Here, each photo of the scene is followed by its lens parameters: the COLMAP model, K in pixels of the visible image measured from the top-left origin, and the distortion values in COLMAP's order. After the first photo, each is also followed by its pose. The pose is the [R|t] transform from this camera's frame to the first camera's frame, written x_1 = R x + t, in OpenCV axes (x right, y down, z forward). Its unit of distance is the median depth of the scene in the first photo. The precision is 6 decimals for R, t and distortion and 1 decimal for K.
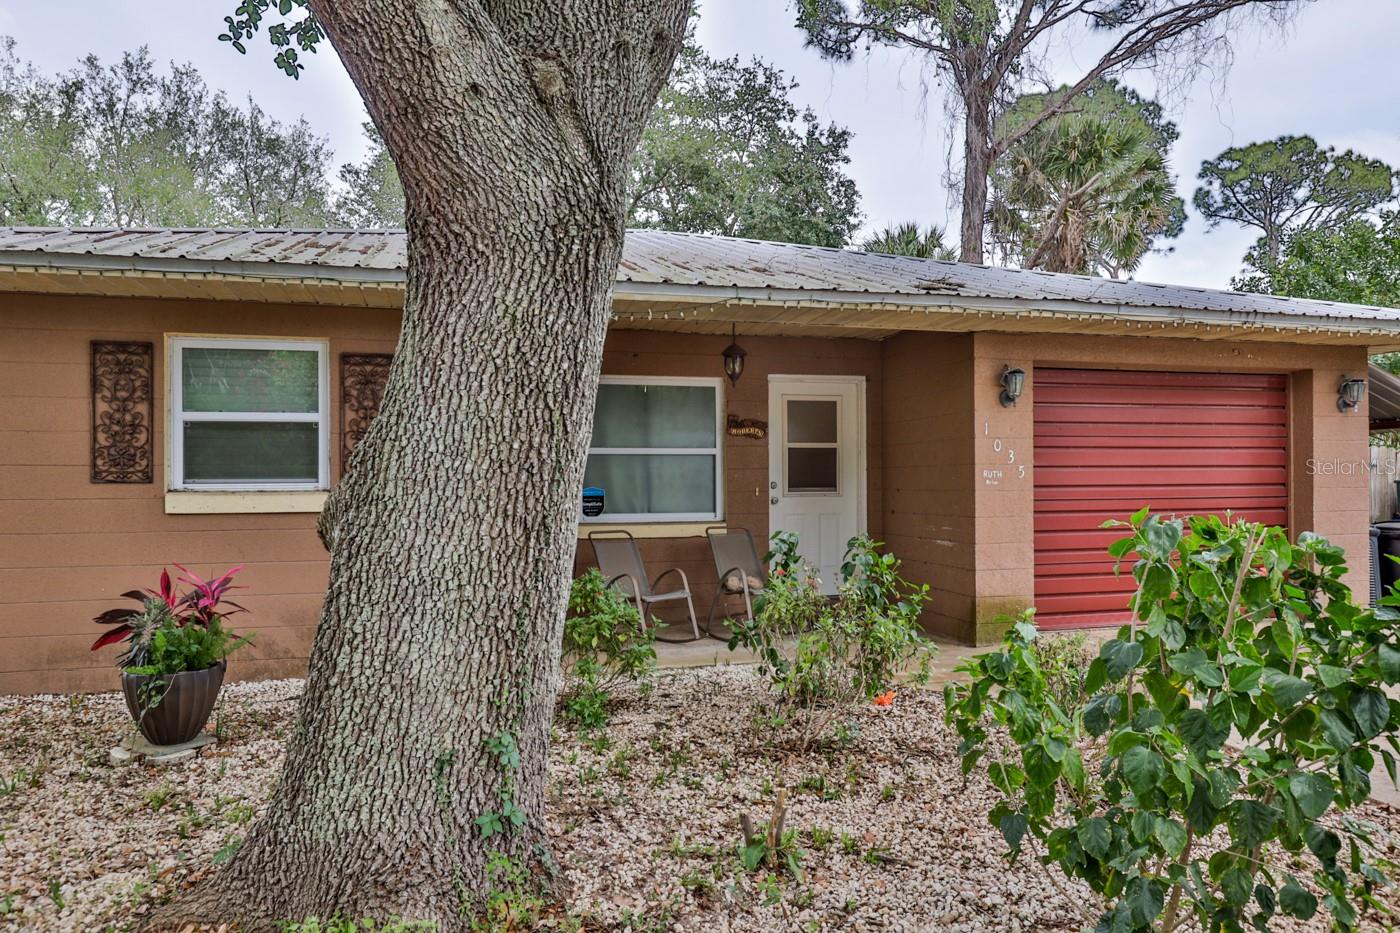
lens RADIAL K [[923.5, 0, 693.7], [0, 923.5, 481.6], [0, 0, 1]] dist [-0.002519, 0.000604]
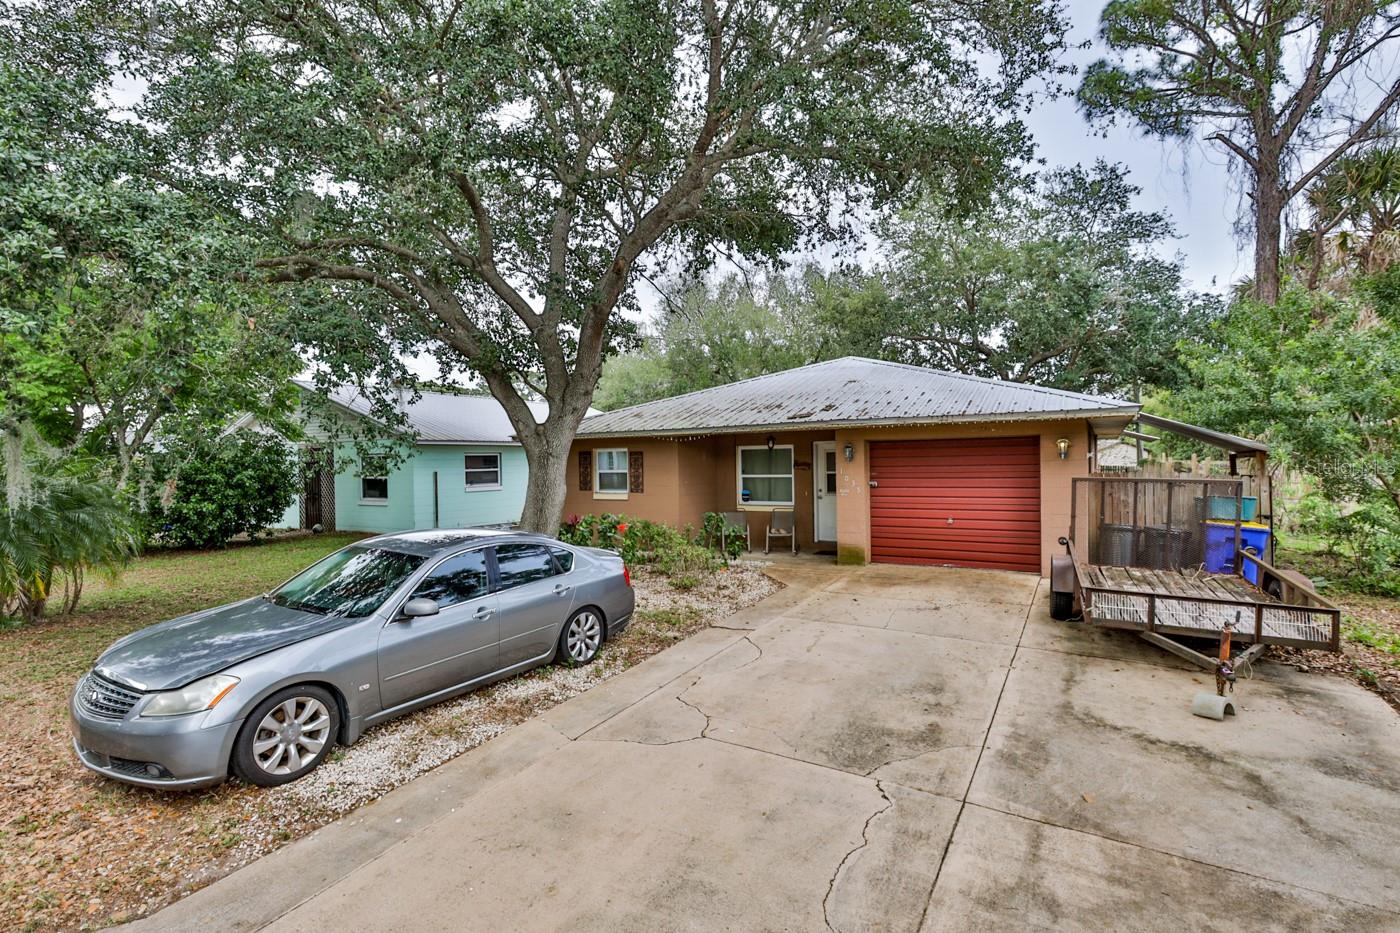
lens RADIAL K [[681.3, 0, 709.1], [0, 681.3, 471.4], [0, 0, 1]] dist [-0.004873, 0.005038]
pose [[0.698665, 0.005502, -0.715427, 1.356115], [0.015558, 0.999617, 0.022882, -0.105161], [0.715279, -0.027117, 0.698312, -0.441210]]
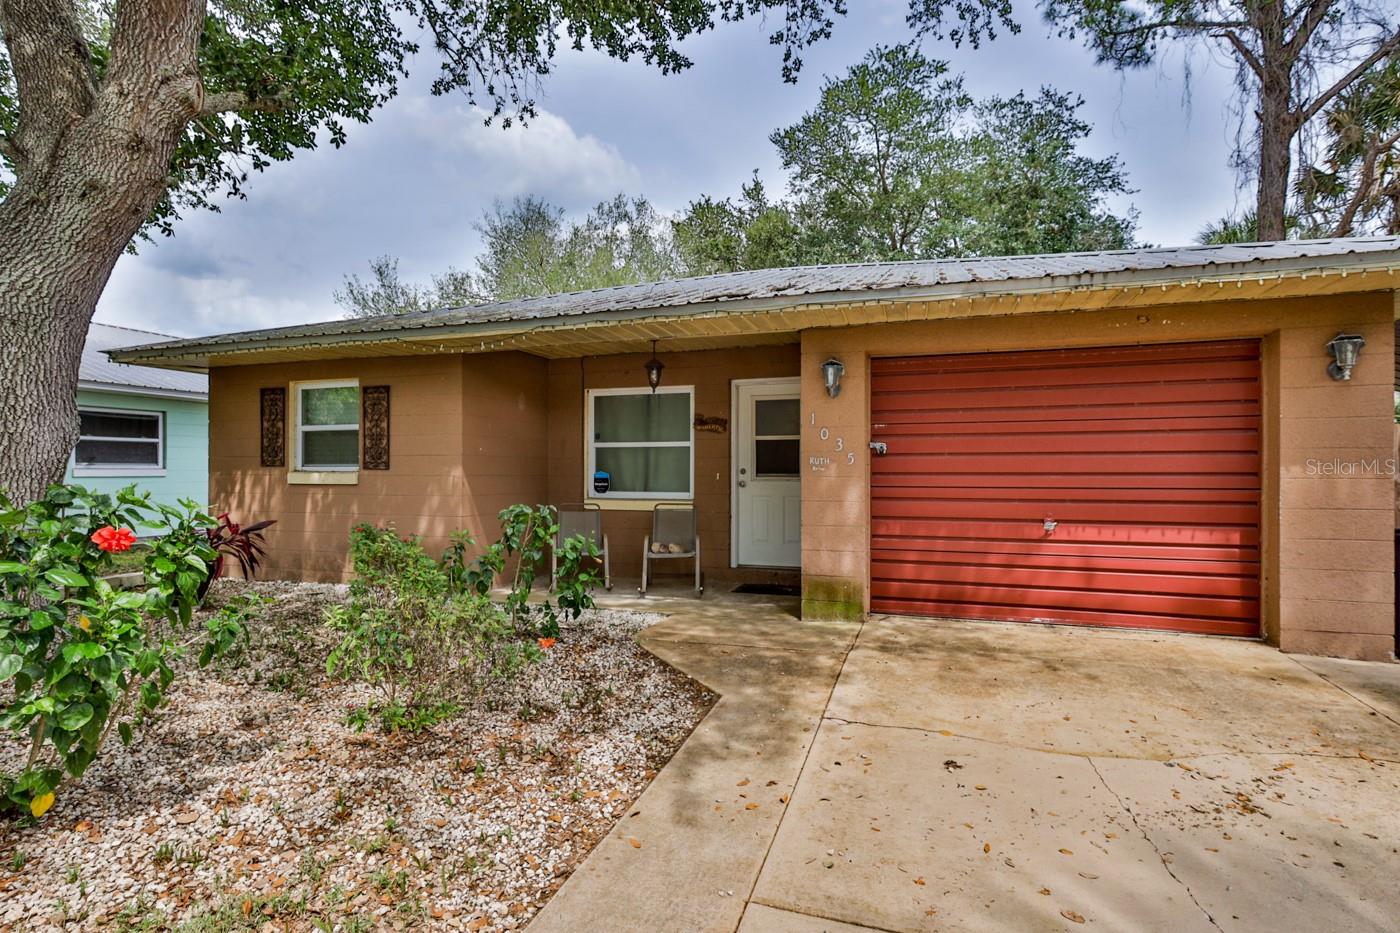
lens RADIAL K [[698.8, 0, 706.9], [0, 698.8, 472.6], [0, 0, 1]] dist [0.004569, 0.000570]
pose [[0.834302, 0.007410, -0.551259, 0.690145], [-0.005781, 0.999972, 0.004693, 0.001948], [0.551278, -0.000728, 0.834321, 0.263379]]
